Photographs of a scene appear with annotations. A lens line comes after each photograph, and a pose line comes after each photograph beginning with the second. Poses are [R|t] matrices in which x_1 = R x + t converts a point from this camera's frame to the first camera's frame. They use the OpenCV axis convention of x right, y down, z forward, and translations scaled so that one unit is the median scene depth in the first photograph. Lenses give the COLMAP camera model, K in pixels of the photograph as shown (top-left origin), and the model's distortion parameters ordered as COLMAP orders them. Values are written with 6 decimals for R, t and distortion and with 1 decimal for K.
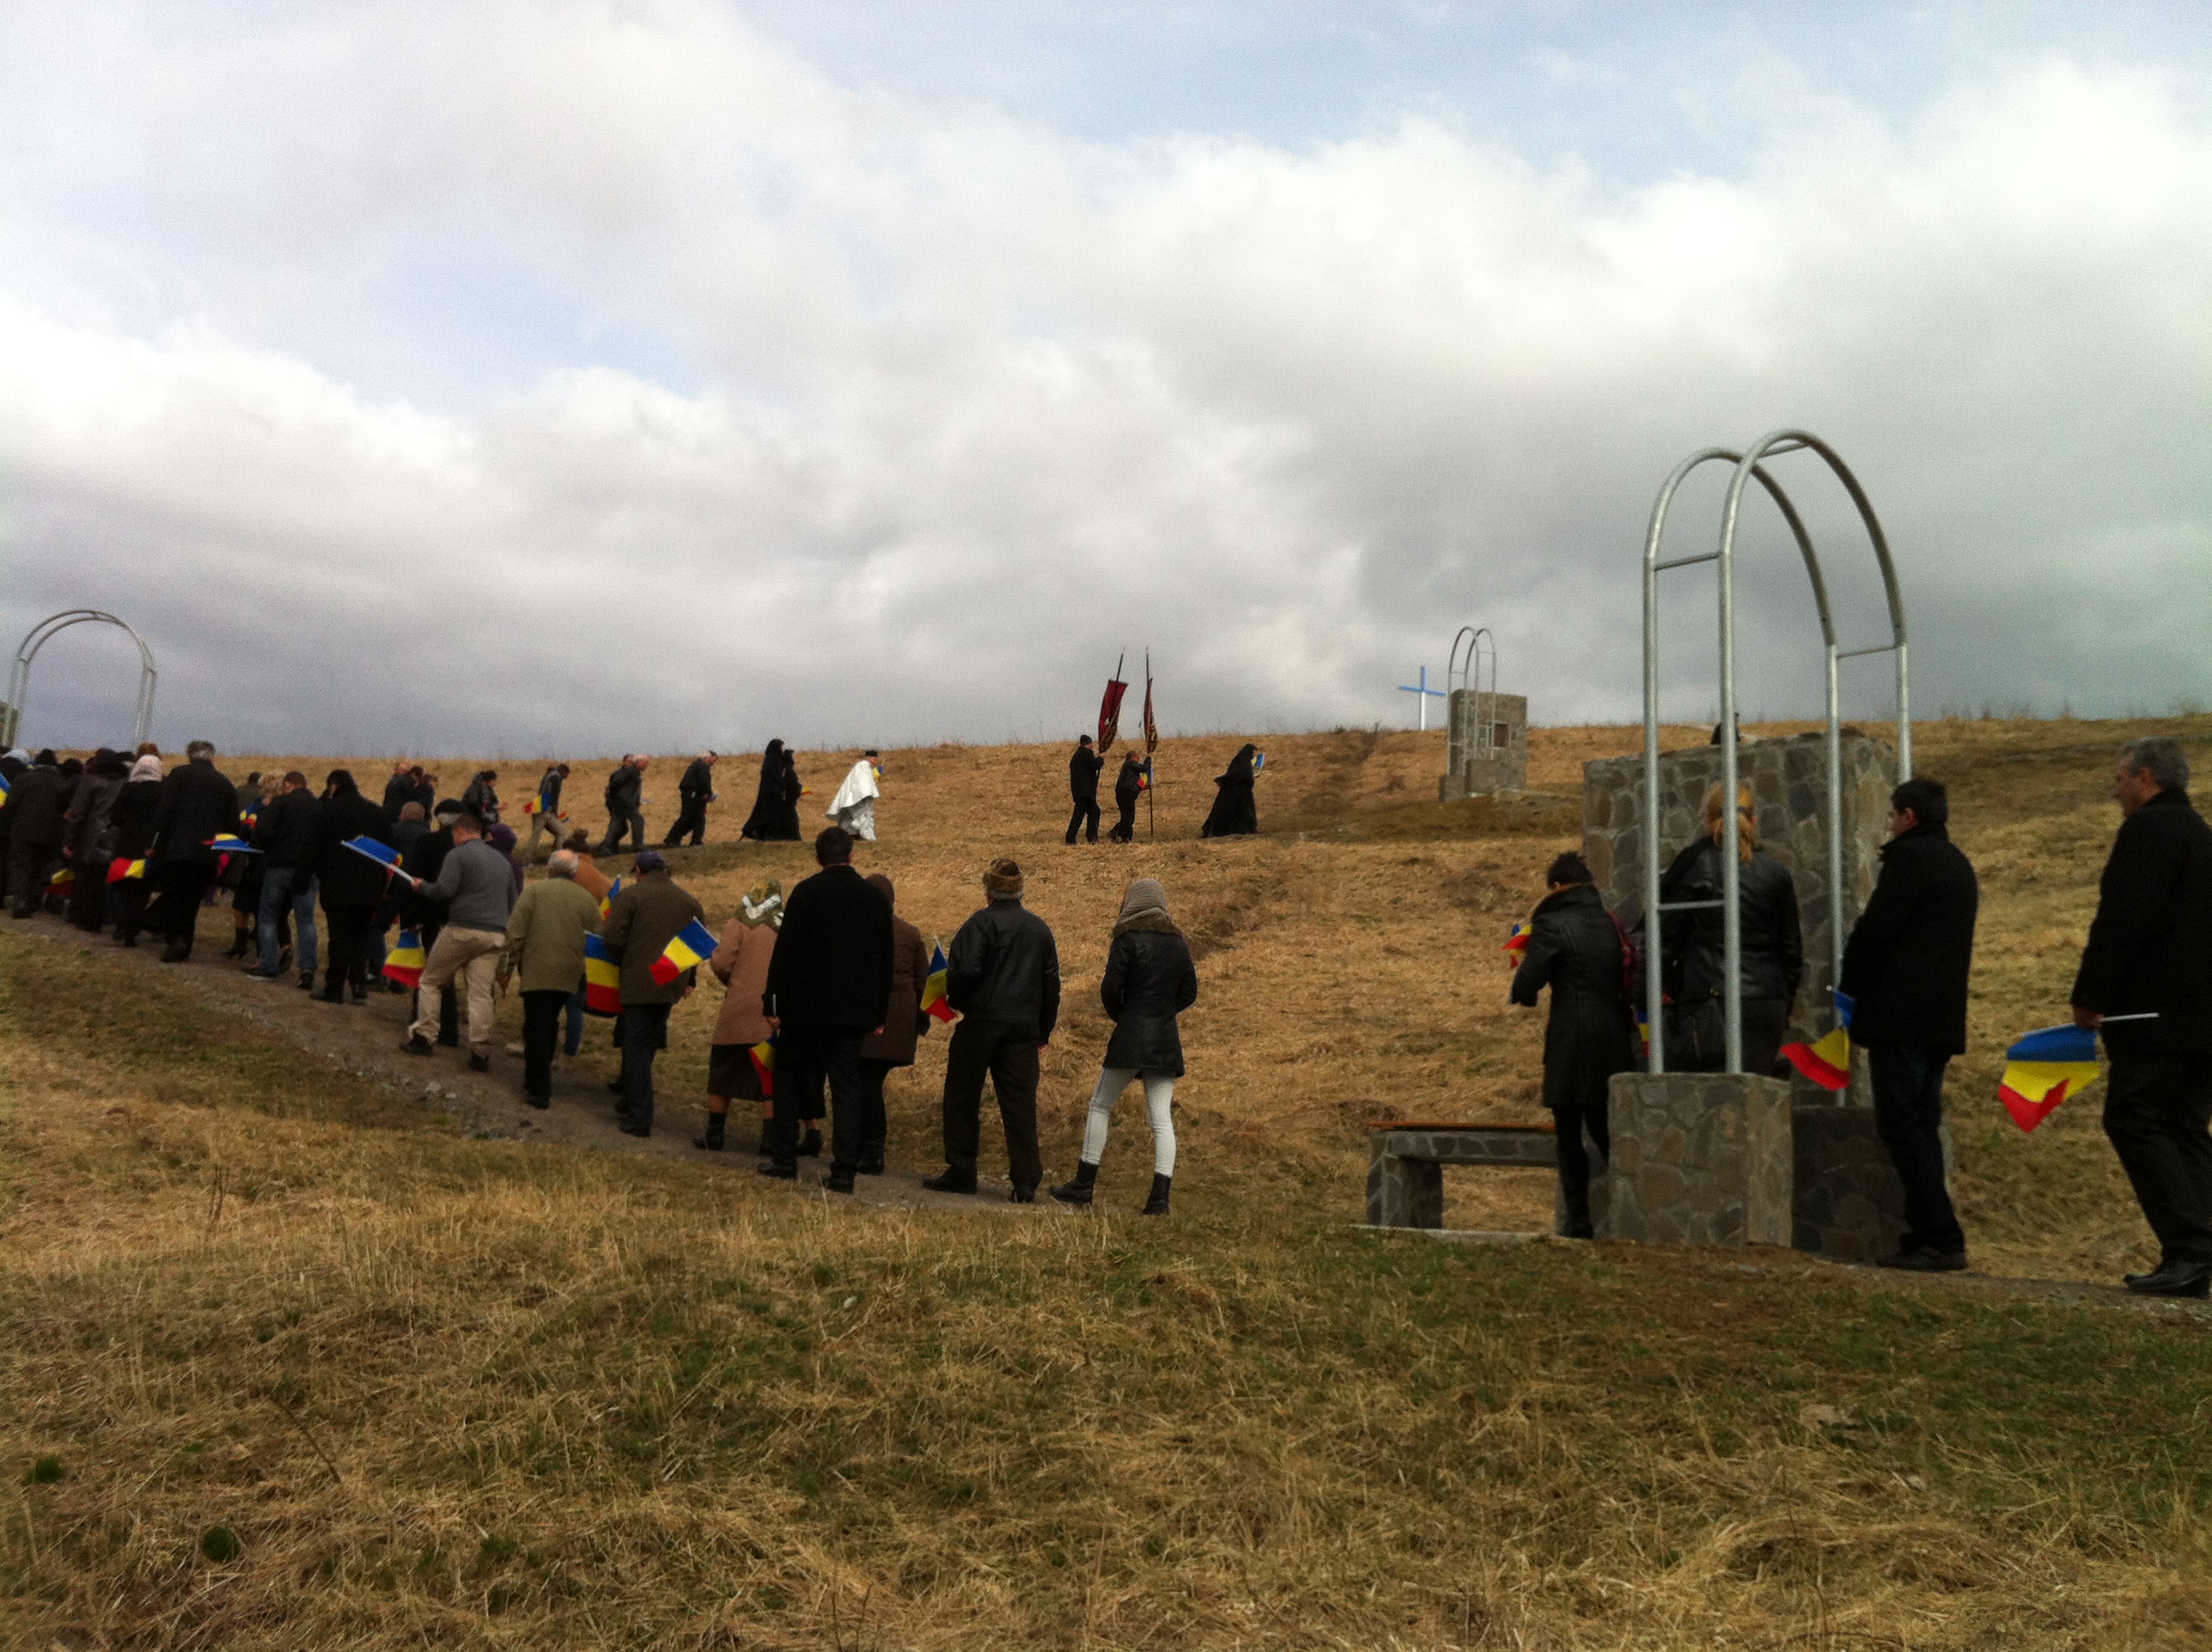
lens RADIAL K [[2427.0, 0, 1017.7], [0, 2427.0, 771.1], [0, 0, 1]] dist [0.110333, -0.489636]
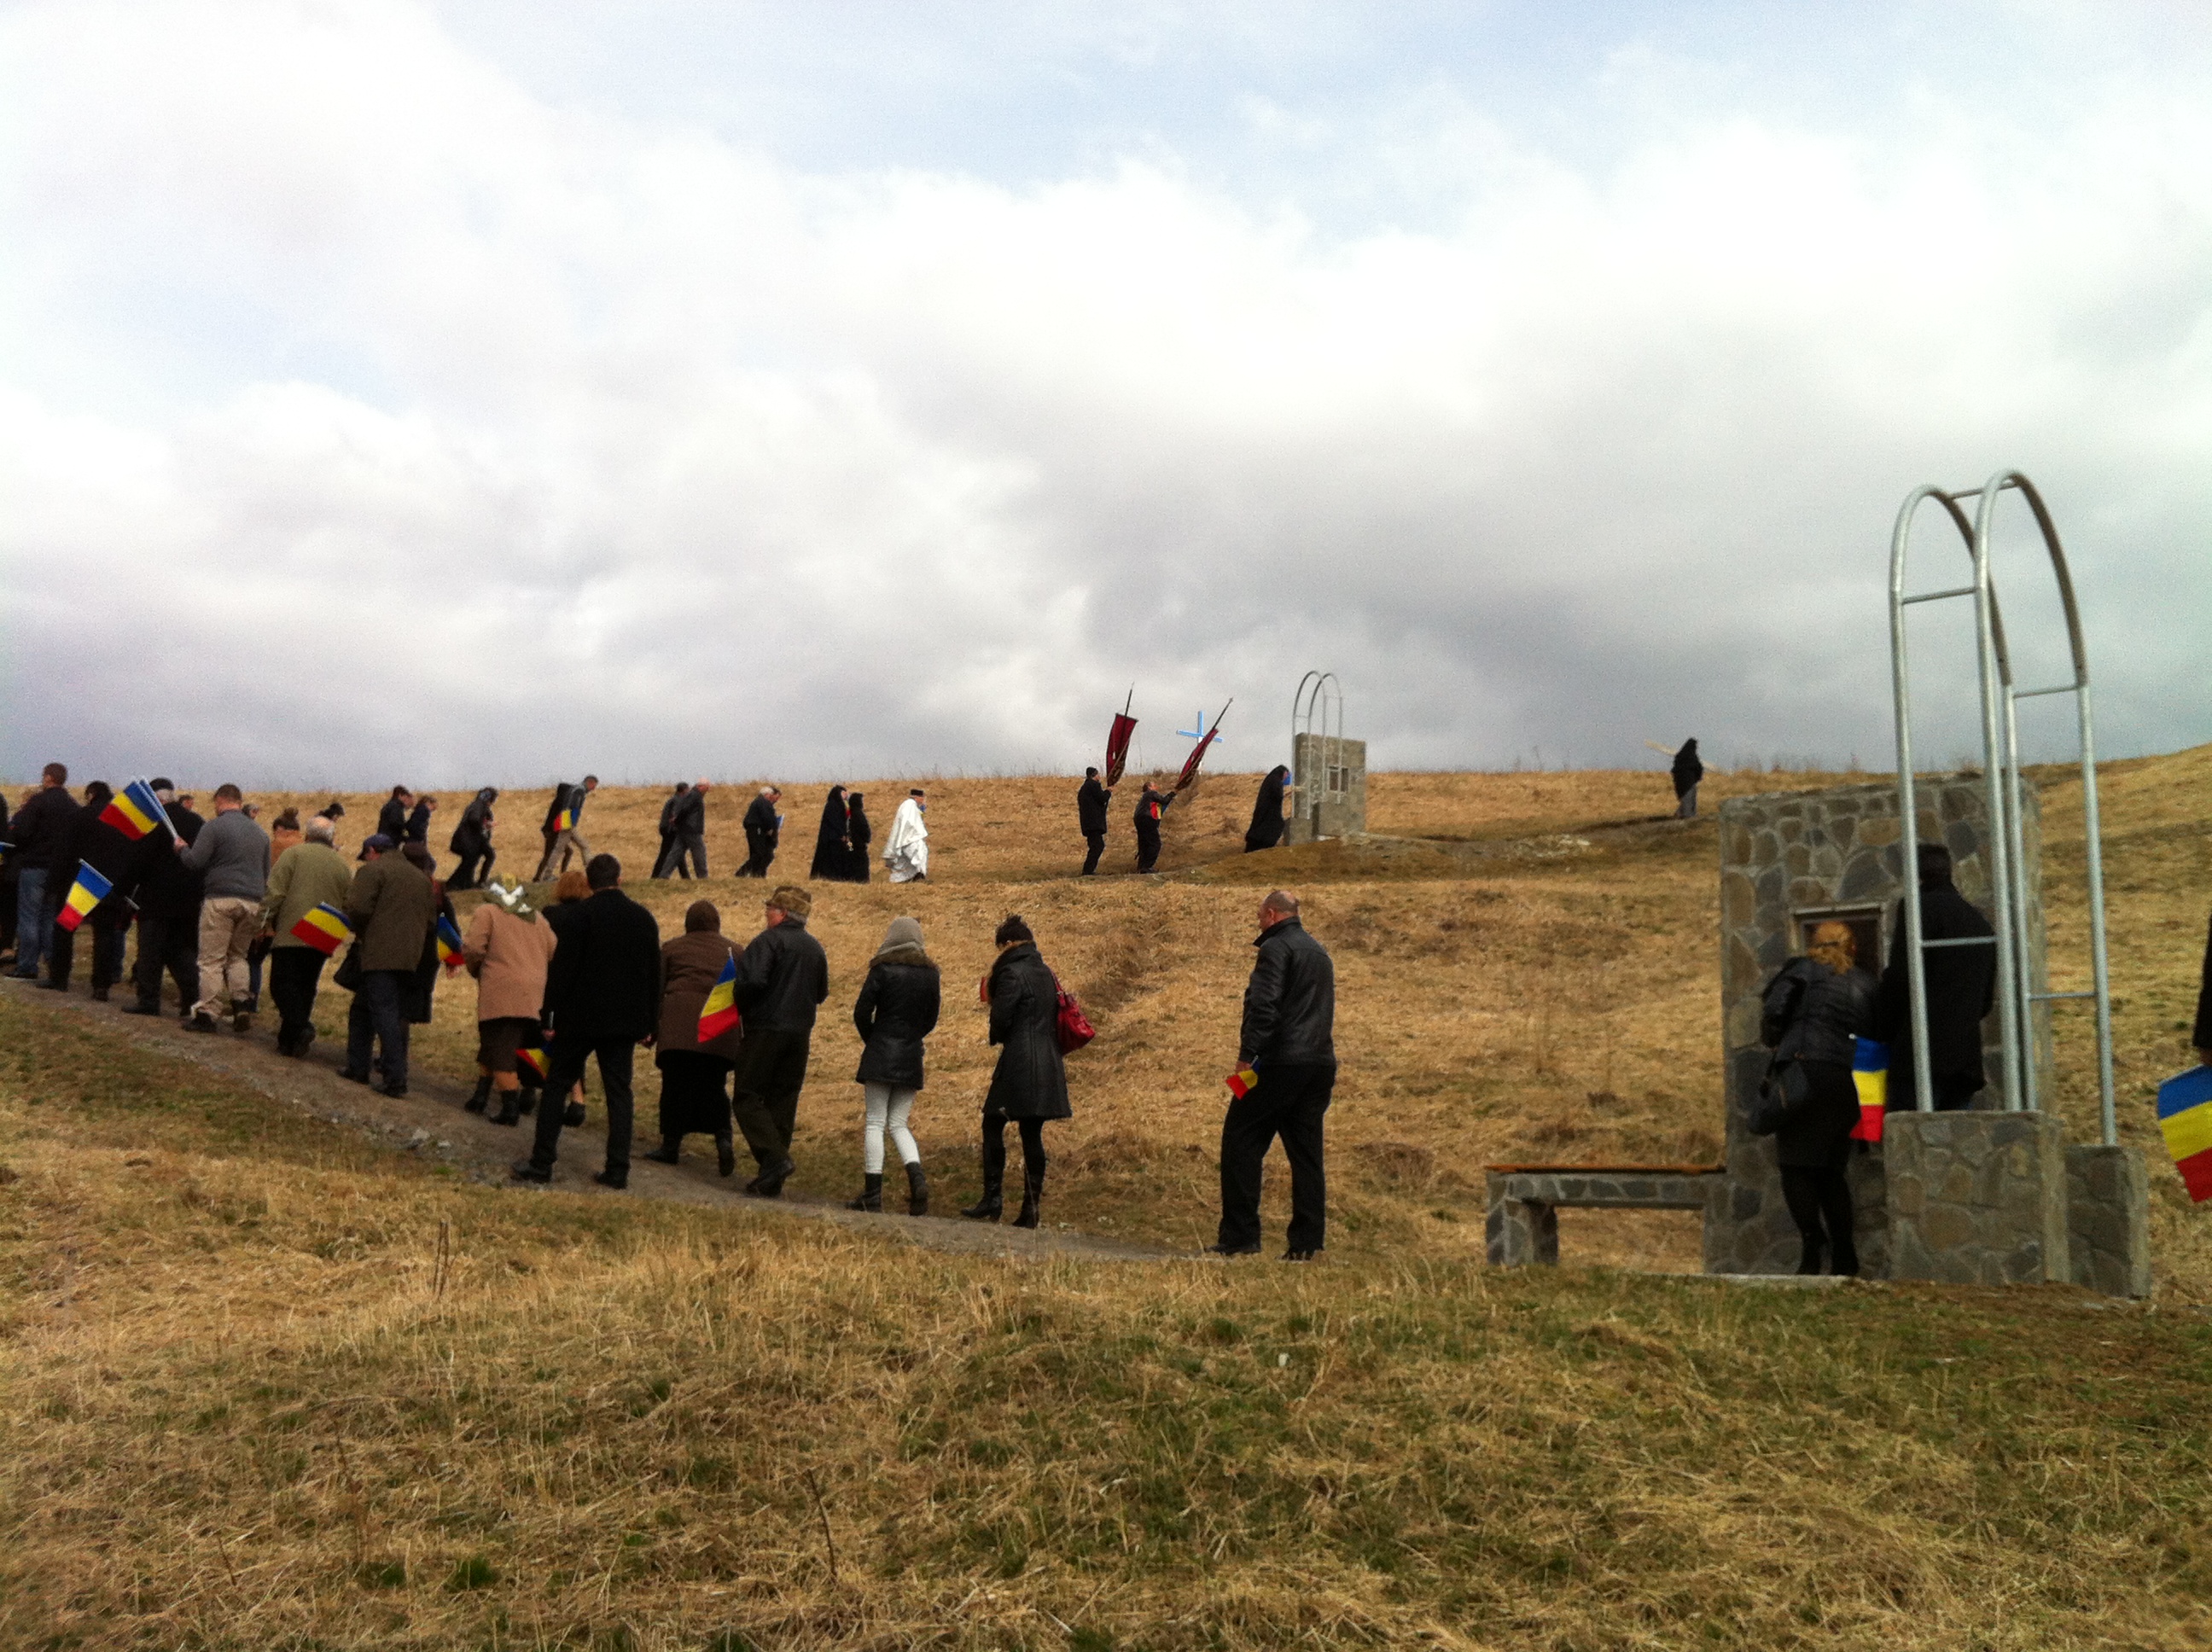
lens RADIAL K [[2451.4, 0, 1067.7], [0, 2451.4, 825.1], [0, 0, 1]] dist [0.104585, -0.518997]
pose [[0.989342, 0.012758, 0.145047, -0.126139], [-0.013404, 0.999904, 0.003481, 0.004955], [-0.144989, -0.005388, 0.989419, 0.036510]]
